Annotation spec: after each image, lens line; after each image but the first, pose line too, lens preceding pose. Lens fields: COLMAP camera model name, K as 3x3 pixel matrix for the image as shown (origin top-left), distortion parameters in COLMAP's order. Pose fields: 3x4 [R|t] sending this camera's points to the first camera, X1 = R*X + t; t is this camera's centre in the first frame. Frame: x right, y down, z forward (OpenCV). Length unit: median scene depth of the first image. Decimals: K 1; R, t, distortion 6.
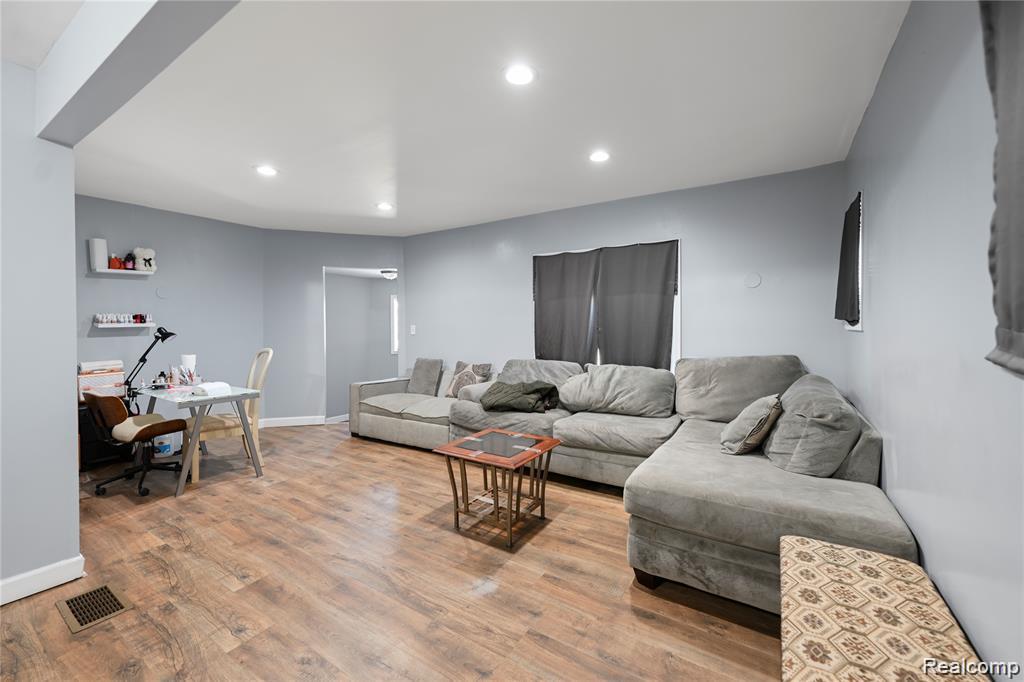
lens RADIAL K [[416.1, 0, 510.4], [0, 416.1, 336.6], [0, 0, 1]] dist [-0.000918, 0.001010]
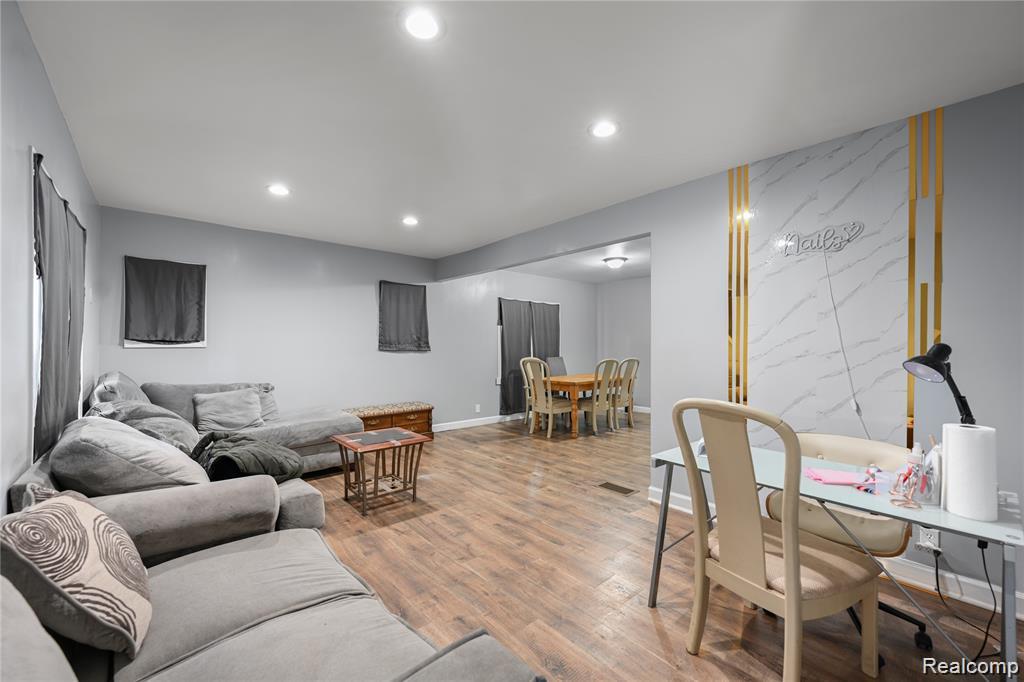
lens RADIAL K [[416.1, 0, 511.0], [0, 416.1, 341.2], [0, 0, 1]] dist [-0.000918, 0.001010]
pose [[-0.960374, 0.007153, 0.278622, -0.765386], [0.012191, 0.999792, 0.016354, -0.050339], [-0.278447, 0.019103, -0.960262, 2.113493]]
